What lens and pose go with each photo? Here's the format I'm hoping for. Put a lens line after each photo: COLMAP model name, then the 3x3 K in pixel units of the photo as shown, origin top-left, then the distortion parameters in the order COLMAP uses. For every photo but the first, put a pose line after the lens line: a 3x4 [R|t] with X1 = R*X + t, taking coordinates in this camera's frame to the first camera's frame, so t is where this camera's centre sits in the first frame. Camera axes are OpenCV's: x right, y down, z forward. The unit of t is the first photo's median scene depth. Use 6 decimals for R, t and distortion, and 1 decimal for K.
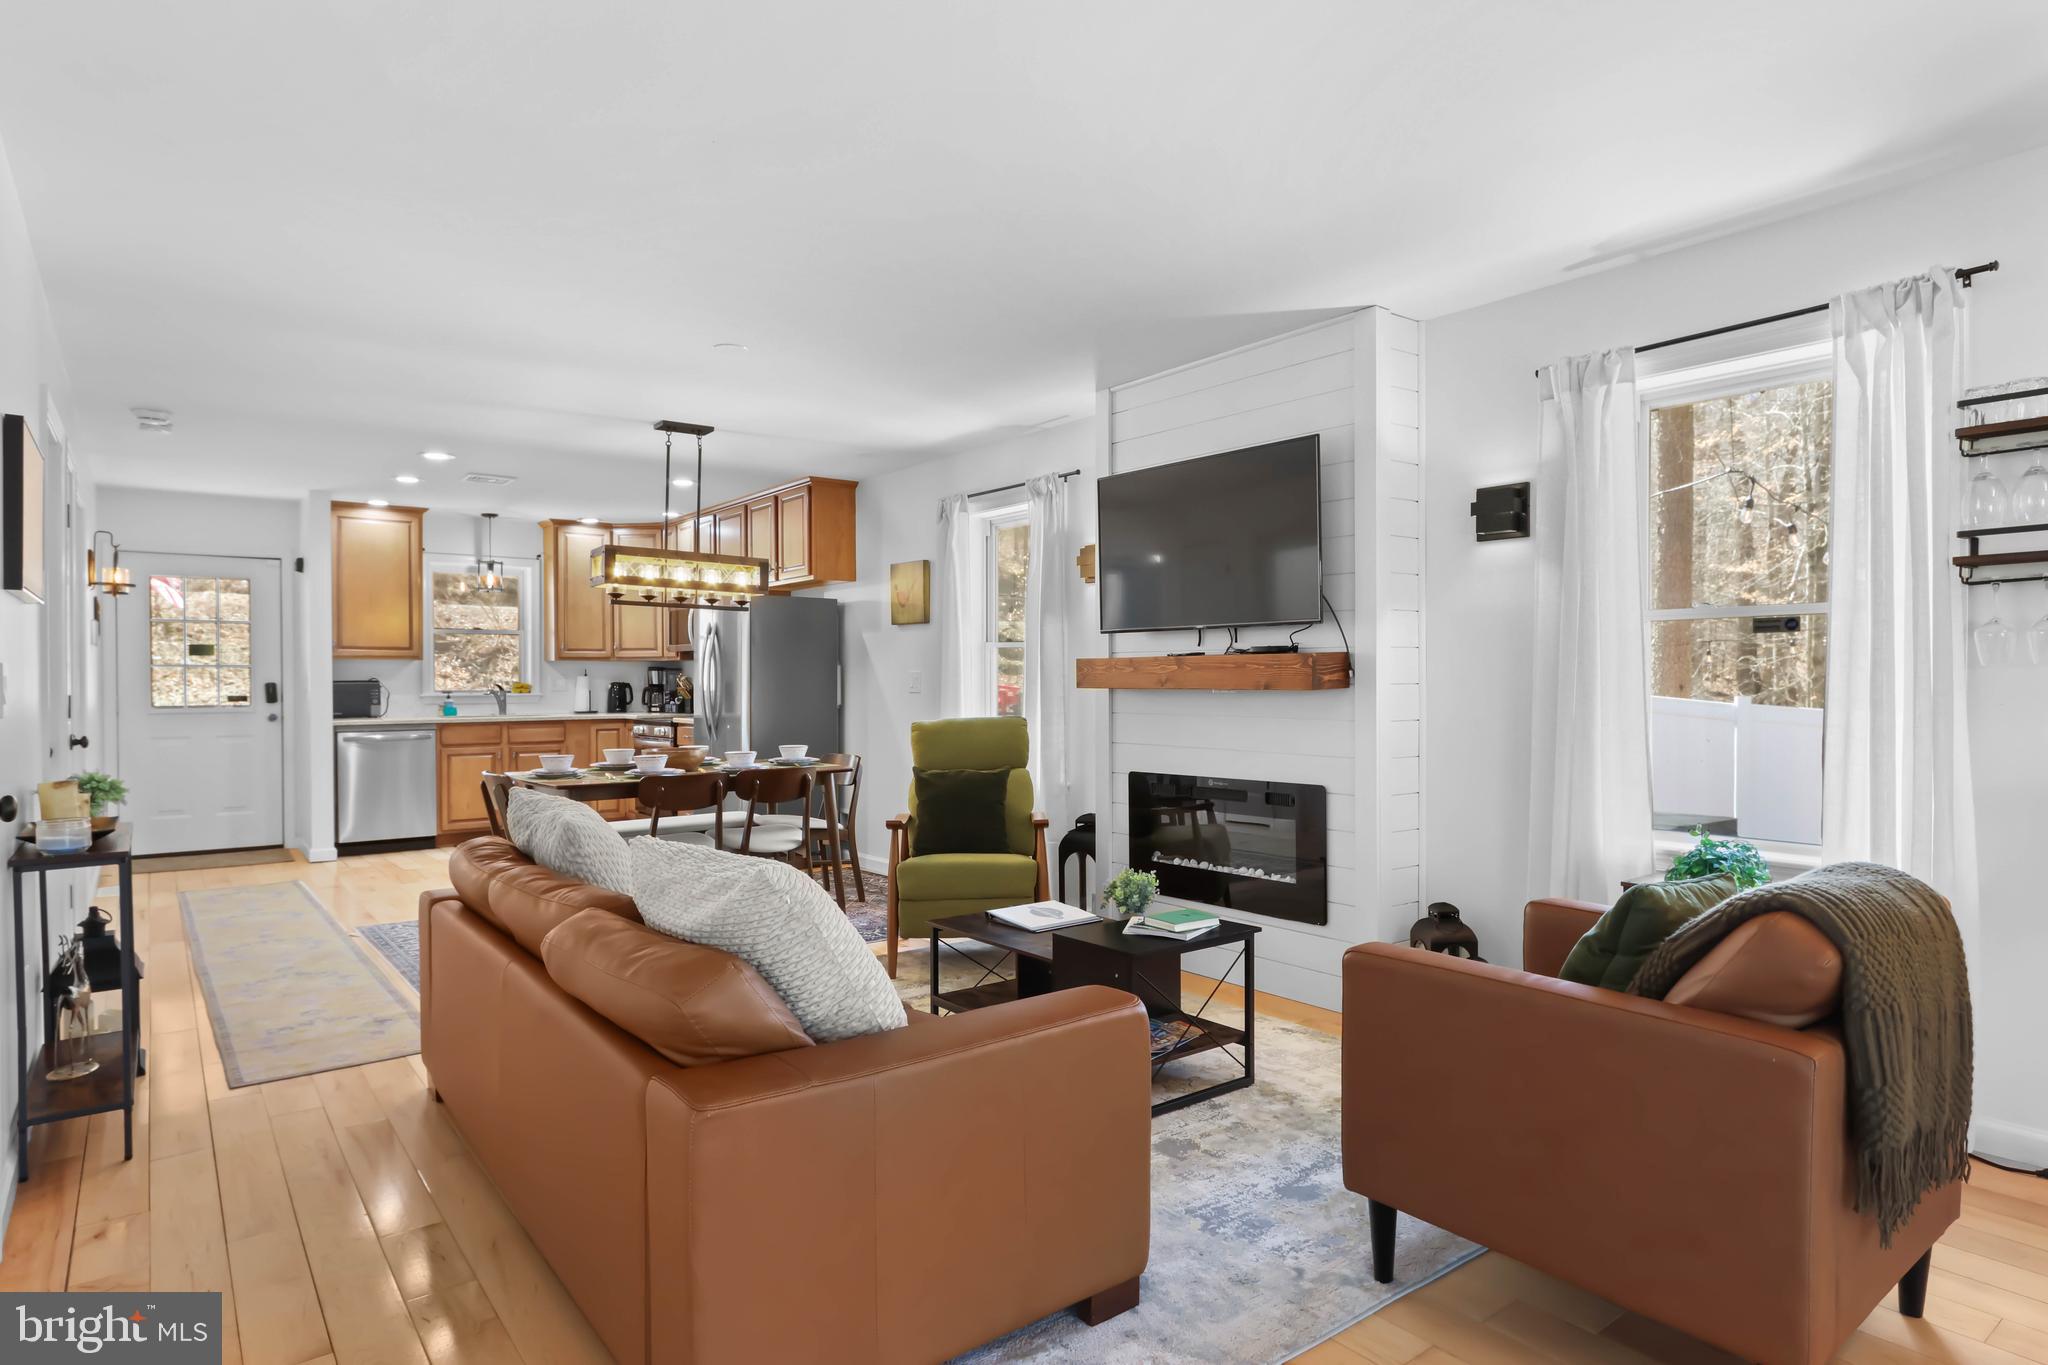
lens RADIAL K [[1122.3, 0, 1020.8], [0, 1122.3, 690.7], [0, 0, 1]] dist [0.000551, -0.000068]
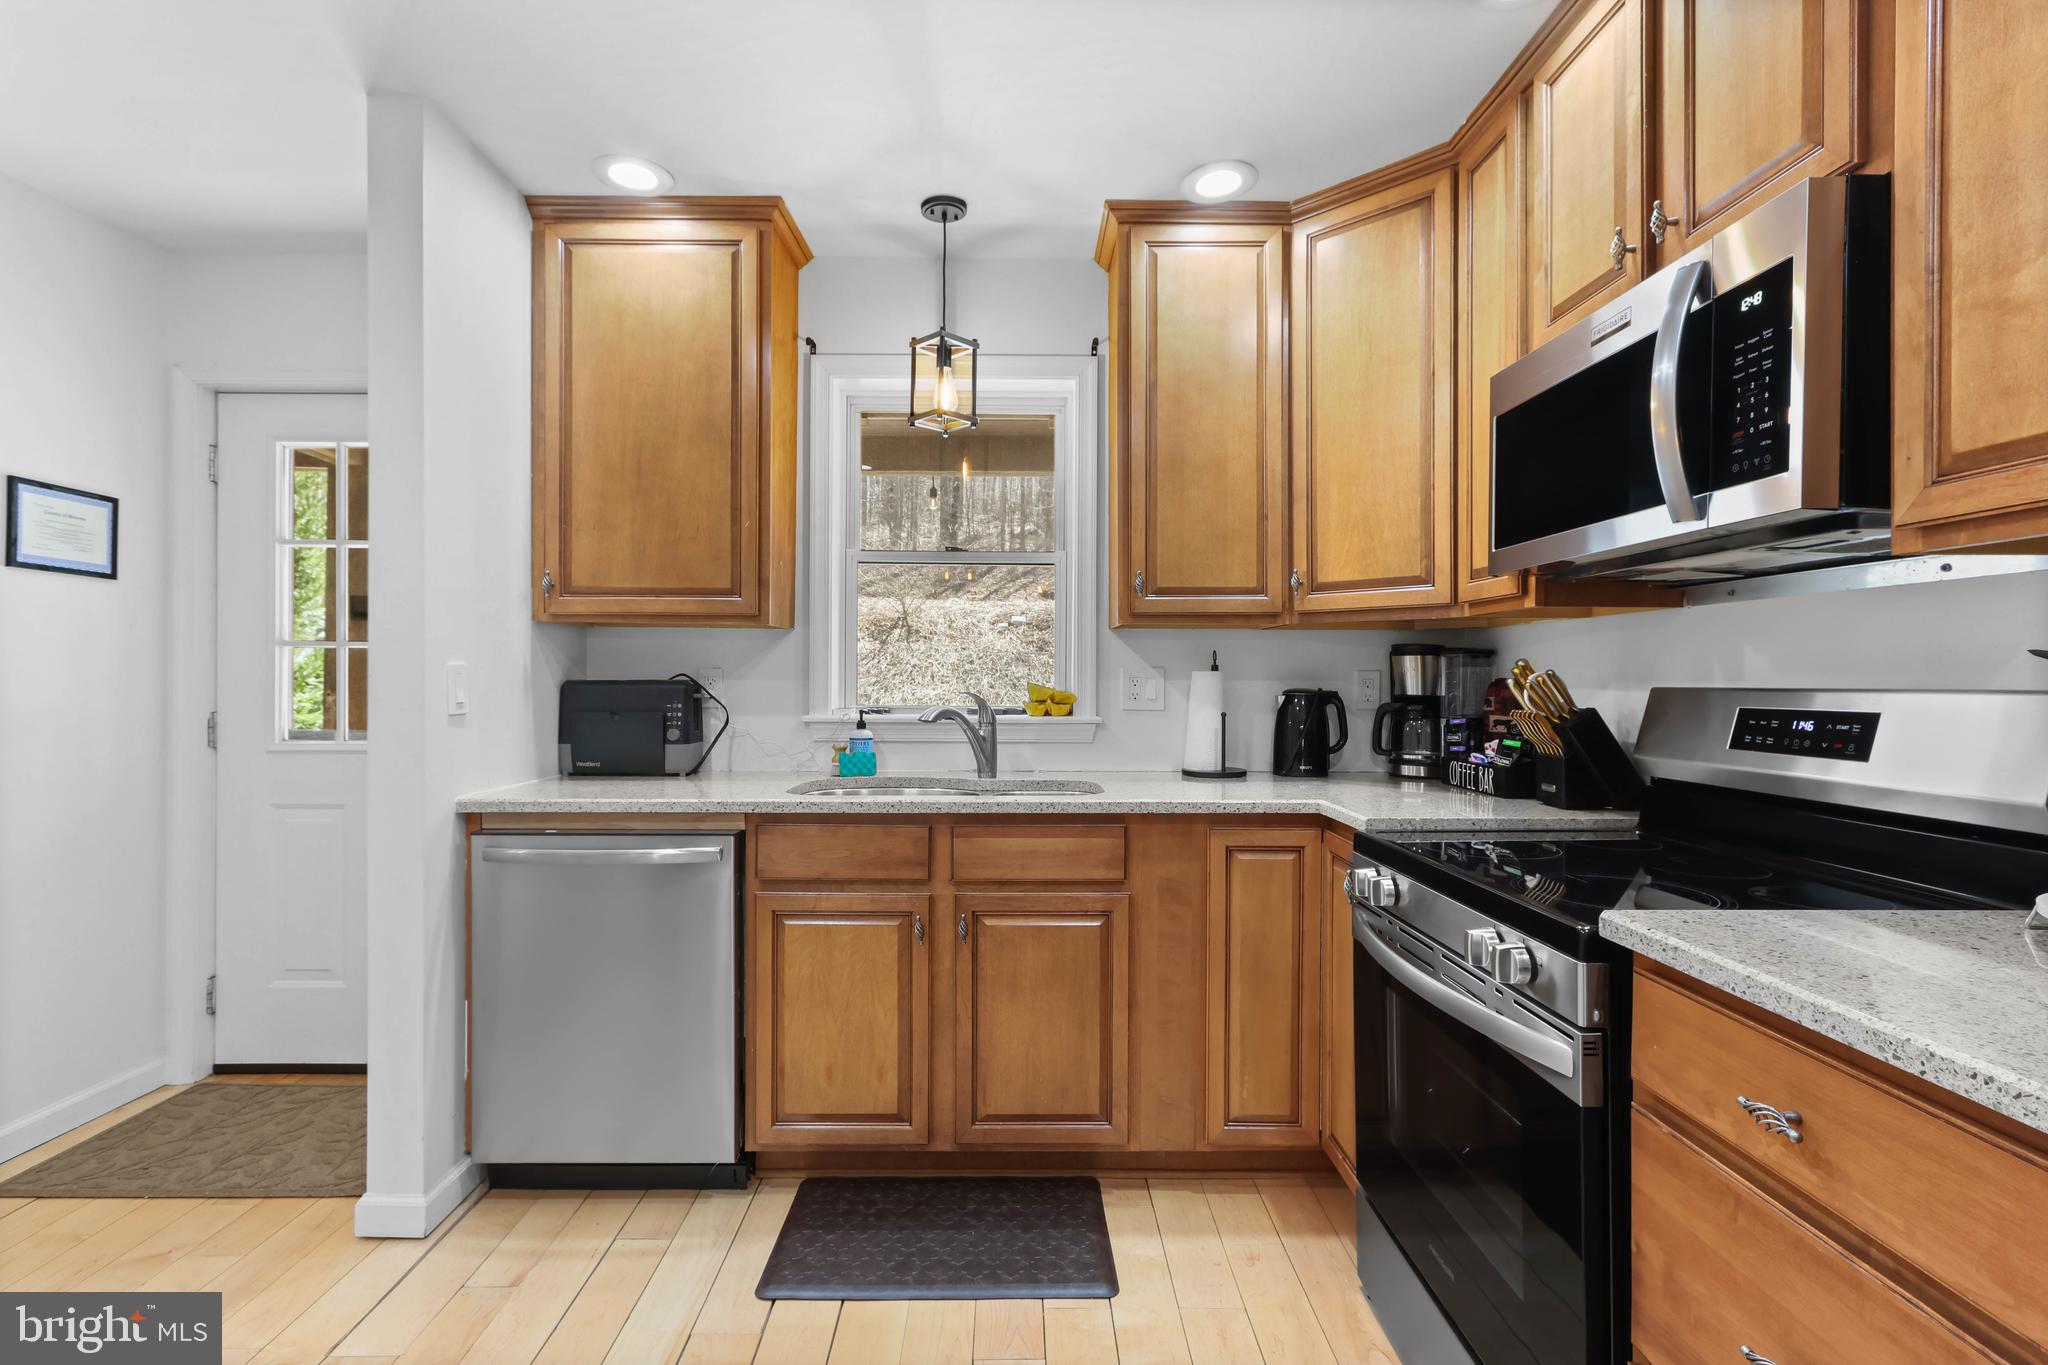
lens RADIAL K [[950.7, 0, 1019.5], [0, 950.7, 680.2], [0, 0, 1]] dist [0.001623, 0.001091]
pose [[0.793434, 0.006188, -0.608625, -0.427388], [-0.011873, 0.999915, -0.005312, -0.012930], [0.608541, 0.011441, 0.793440, 1.219517]]
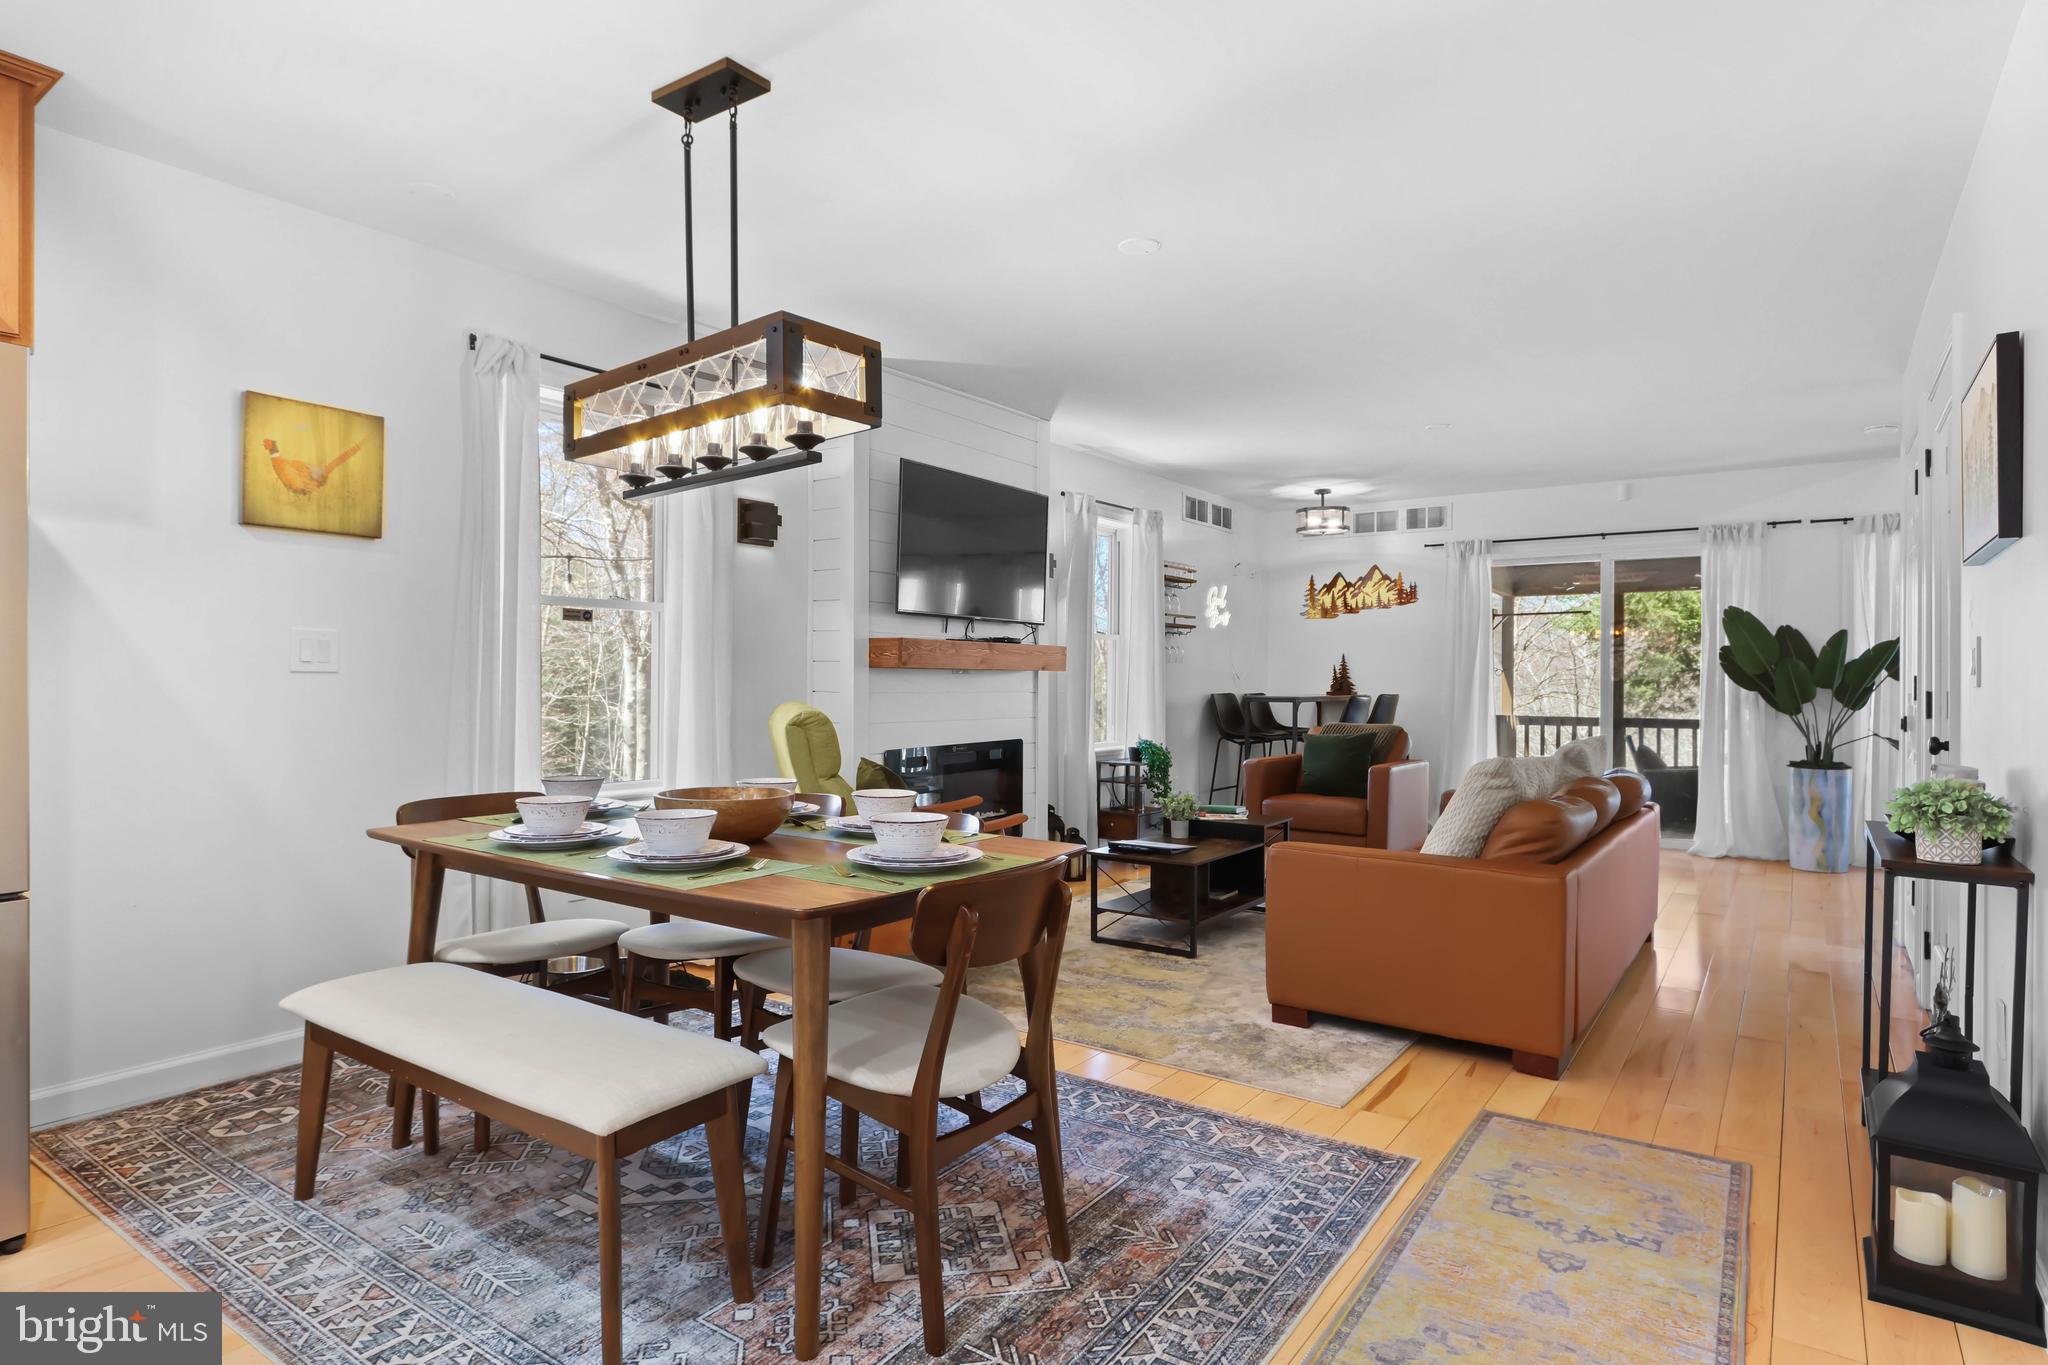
lens RADIAL K [[1111.5, 0, 1024.0], [0, 1111.5, 682.5], [0, 0, 1]] dist [-0.004063, -0.000973]
pose [[-0.289419, -0.001888, 0.957201, -0.795690], [0.003992, 0.999987, 0.003179, 0.006885], [-0.957194, 0.004741, -0.289407, 1.037091]]
